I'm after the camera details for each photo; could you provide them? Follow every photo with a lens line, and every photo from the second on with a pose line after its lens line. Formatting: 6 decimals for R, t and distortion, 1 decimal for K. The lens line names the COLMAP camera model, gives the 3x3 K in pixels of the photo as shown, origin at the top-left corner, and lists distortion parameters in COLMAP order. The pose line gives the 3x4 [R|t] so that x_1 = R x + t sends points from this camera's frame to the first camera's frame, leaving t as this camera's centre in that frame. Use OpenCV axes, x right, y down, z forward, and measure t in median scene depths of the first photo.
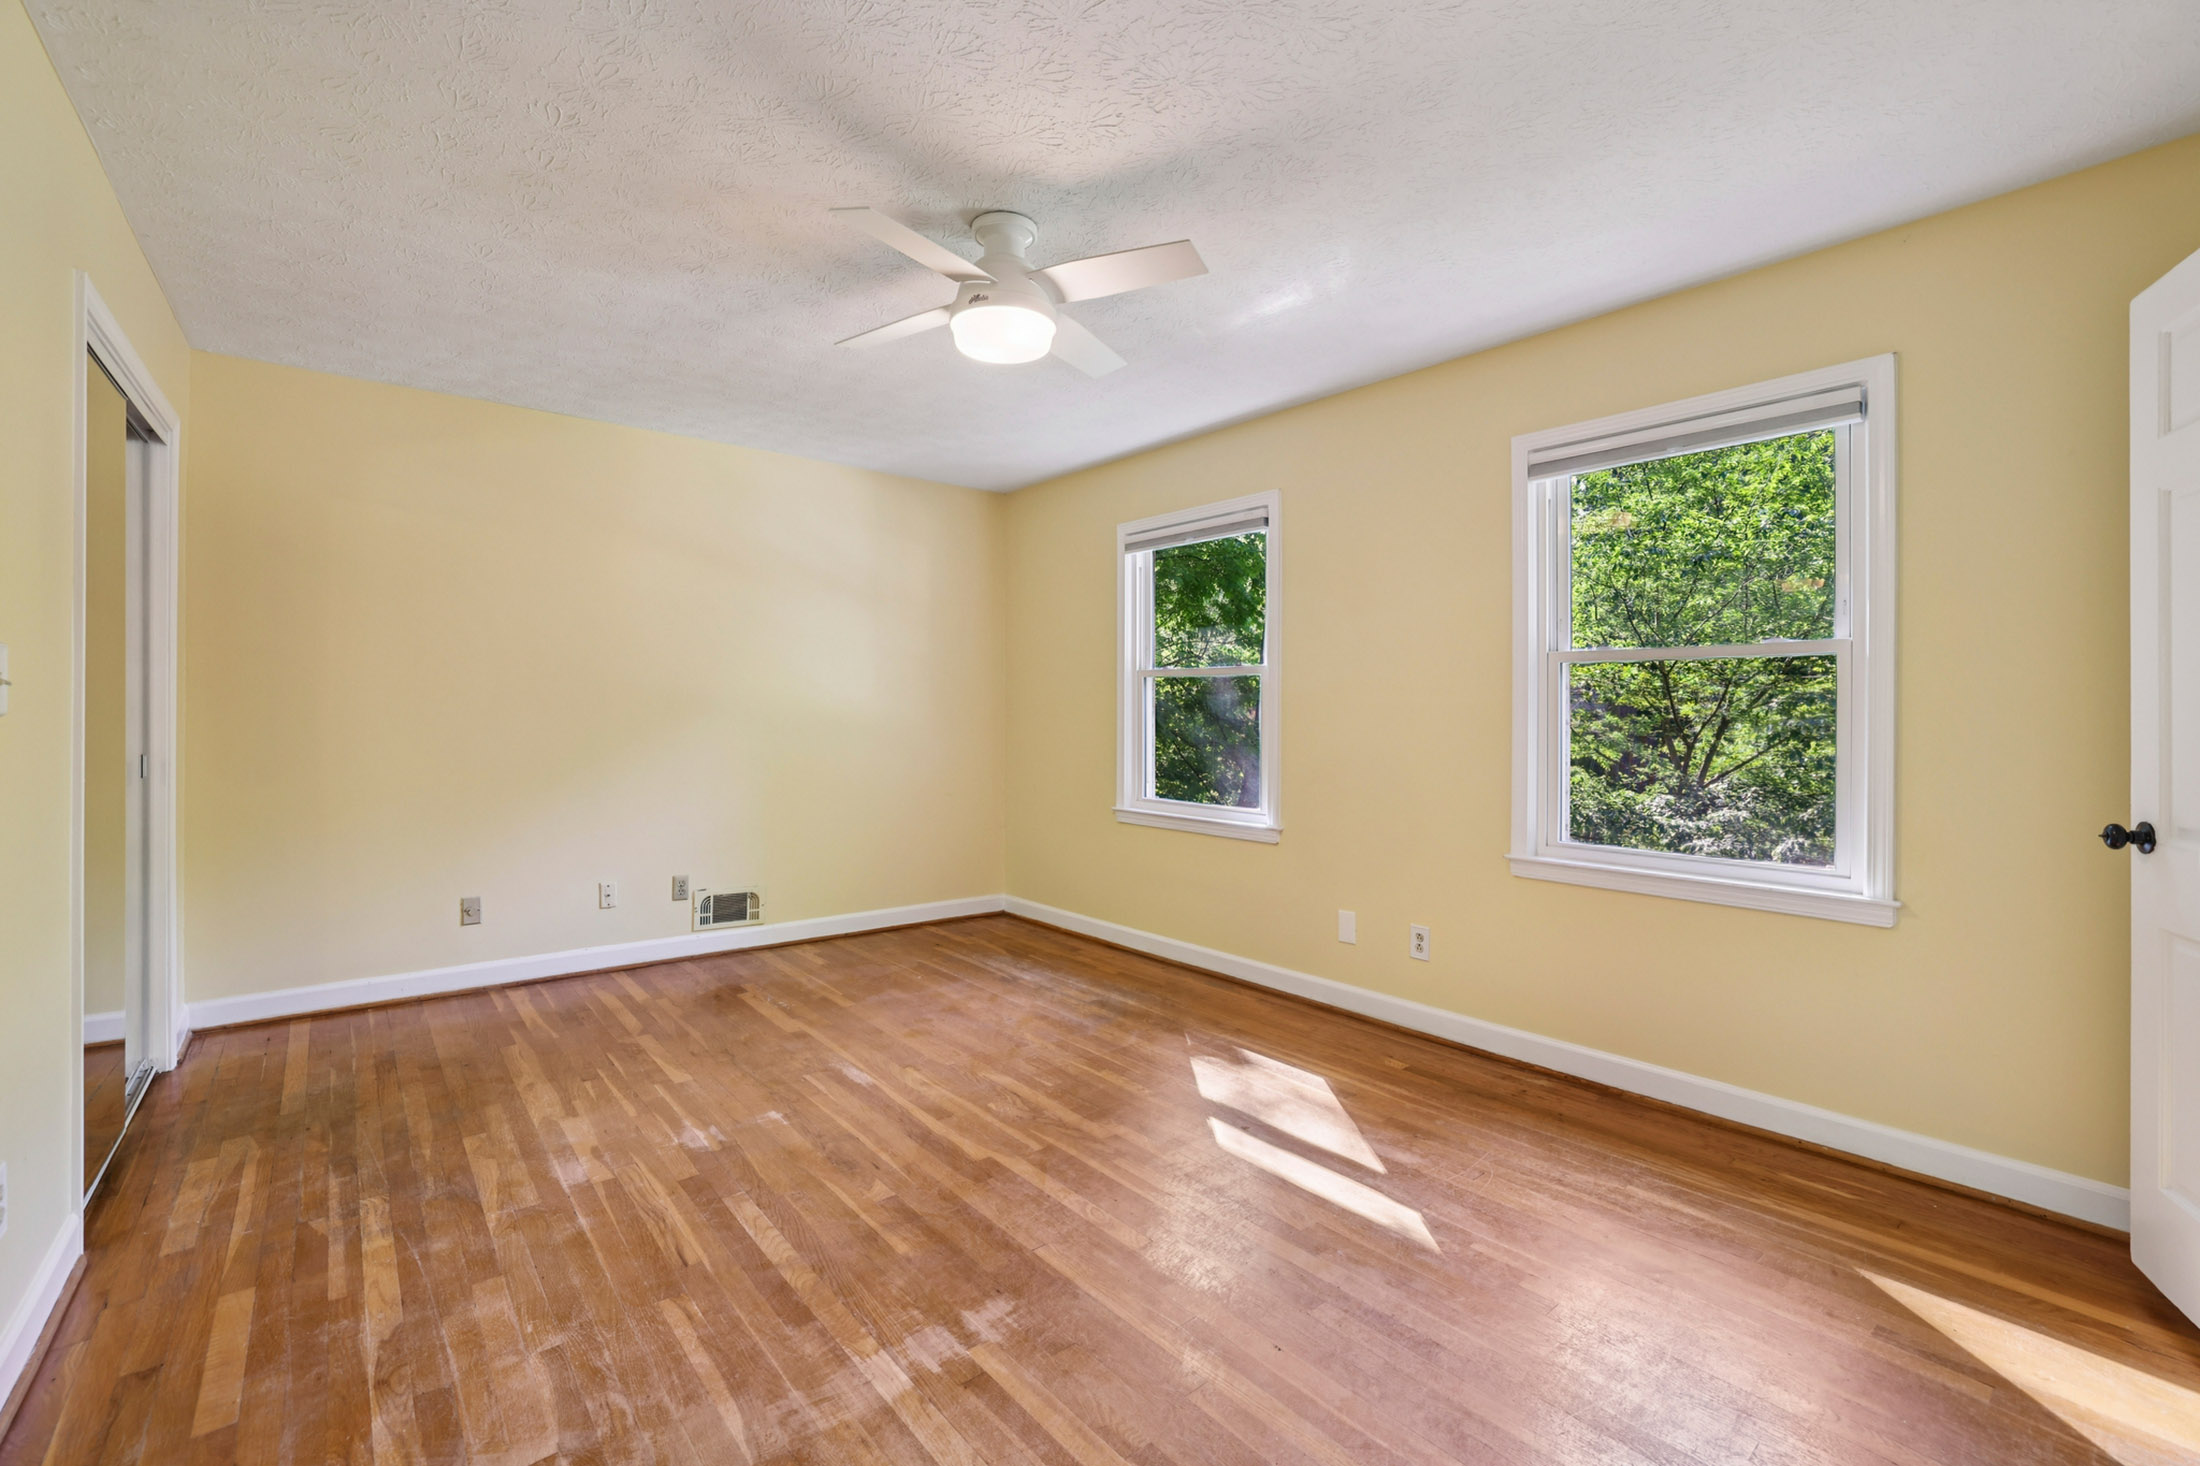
lens RADIAL K [[970.4, 0, 1096.6], [0, 970.4, 714.1], [0, 0, 1]] dist [-0.005746, -0.000571]
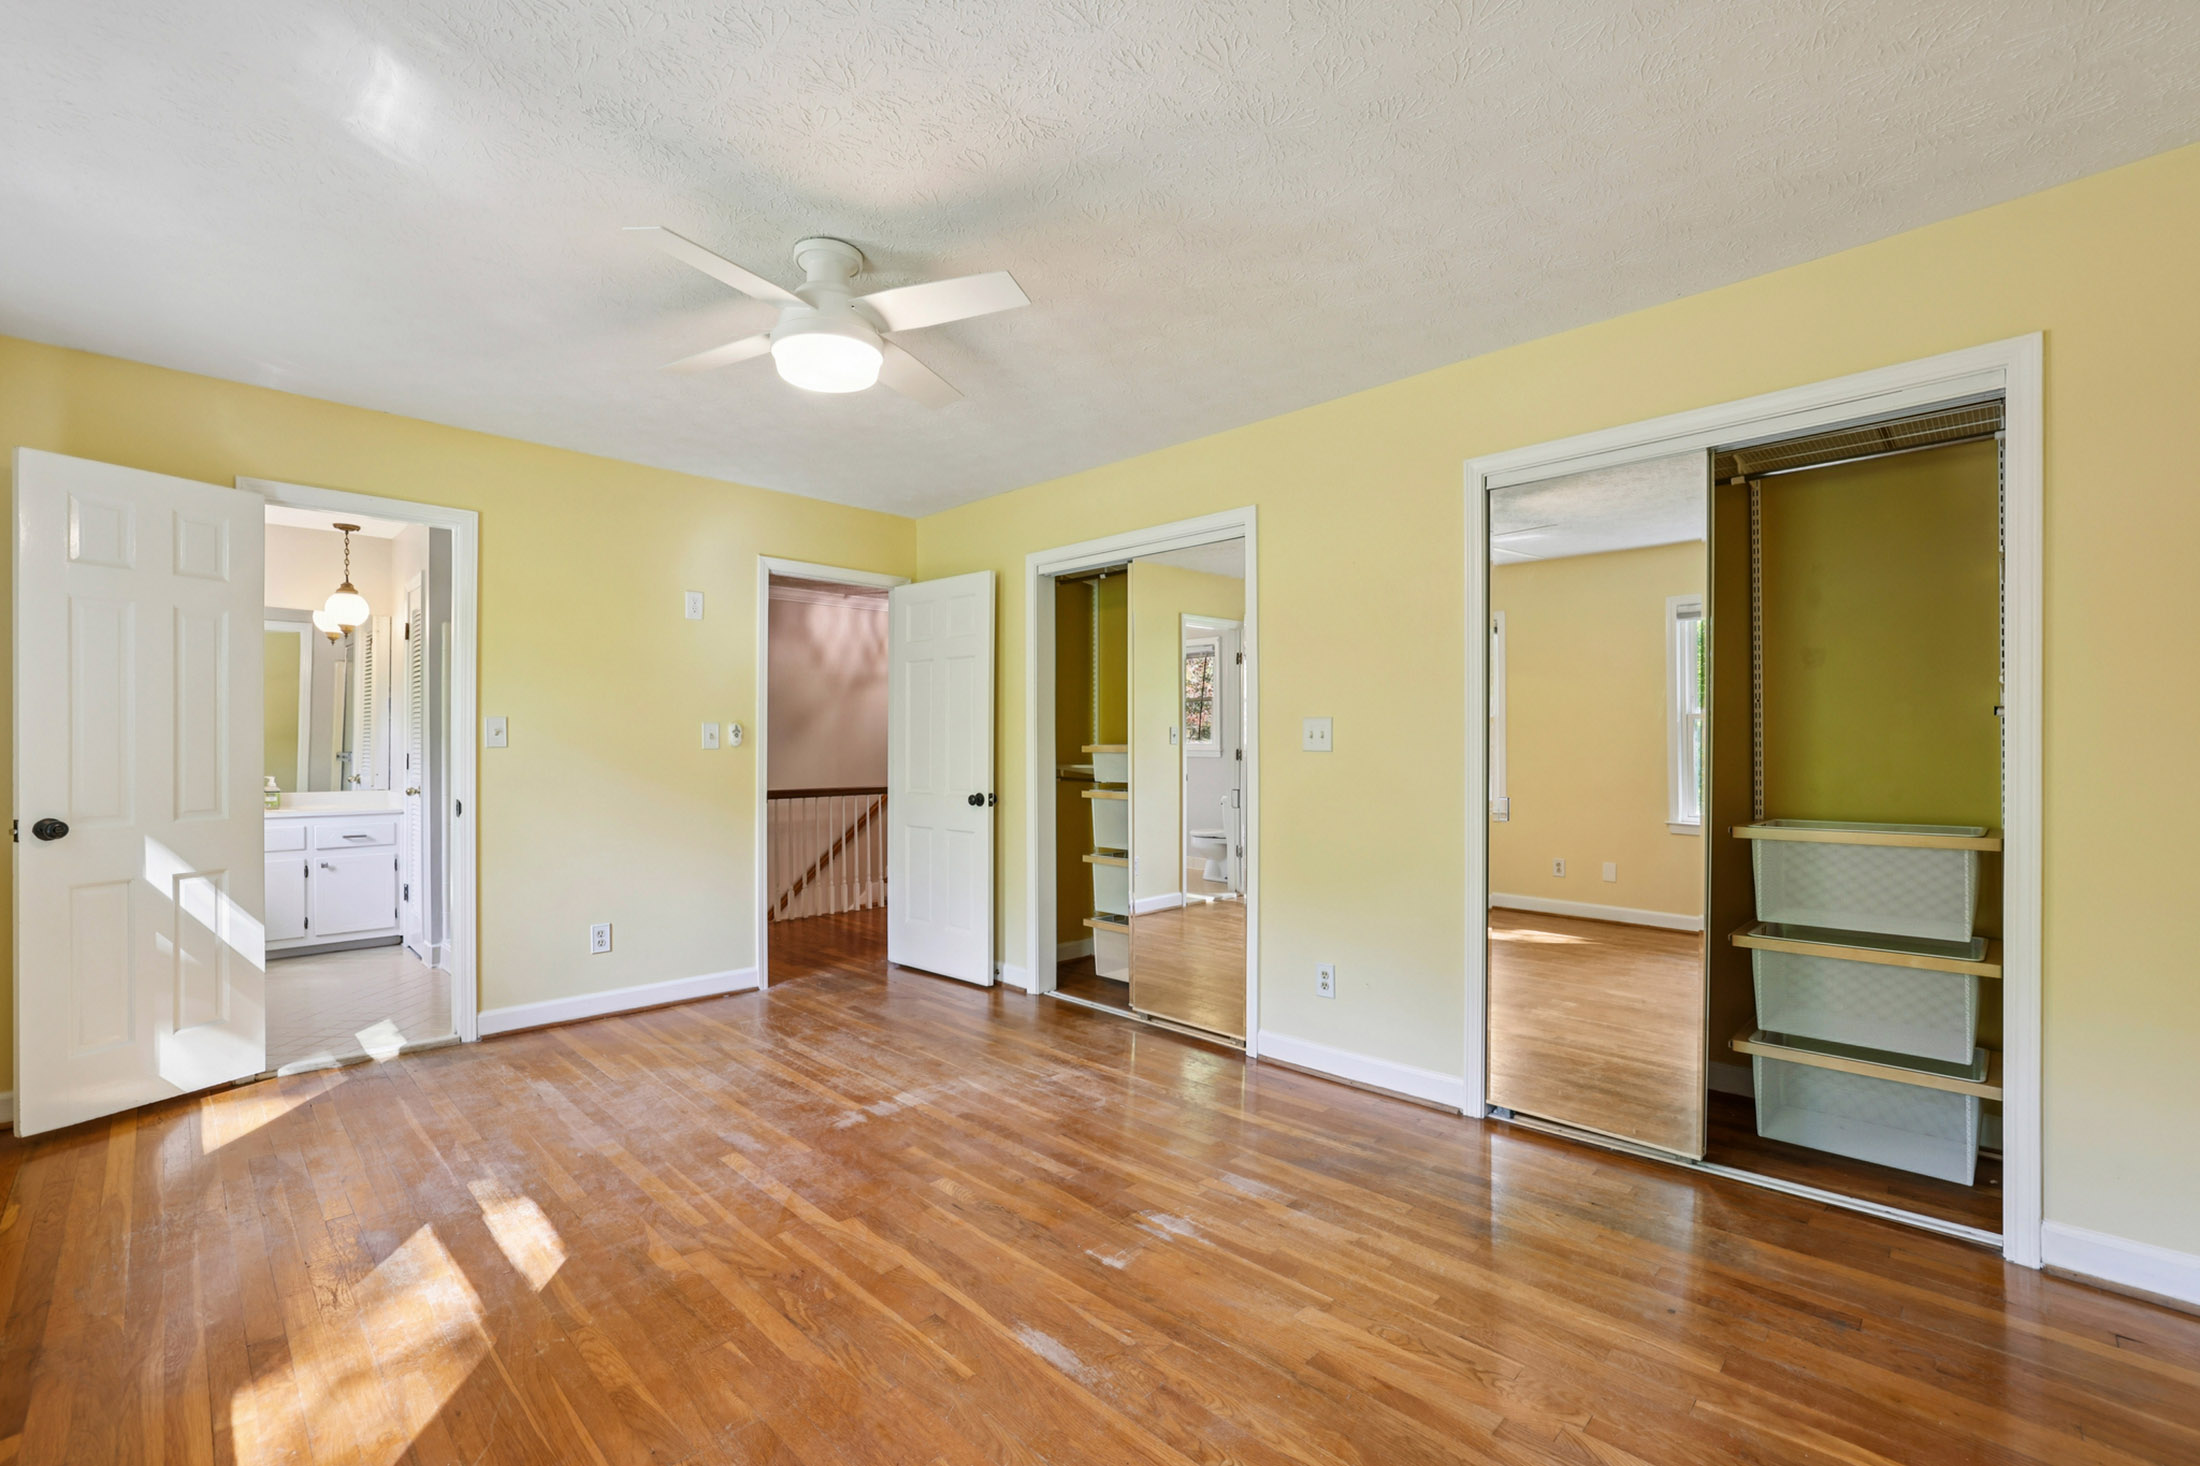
lens RADIAL K [[970.4, 0, 1086.7], [0, 970.4, 736.7], [0, 0, 1]] dist [-0.005746, -0.000571]
pose [[-0.995618, -0.001898, -0.093493, -0.303099], [-0.001510, 0.999990, -0.004223, -0.013451], [0.093500, -0.004064, -0.995611, 2.283151]]
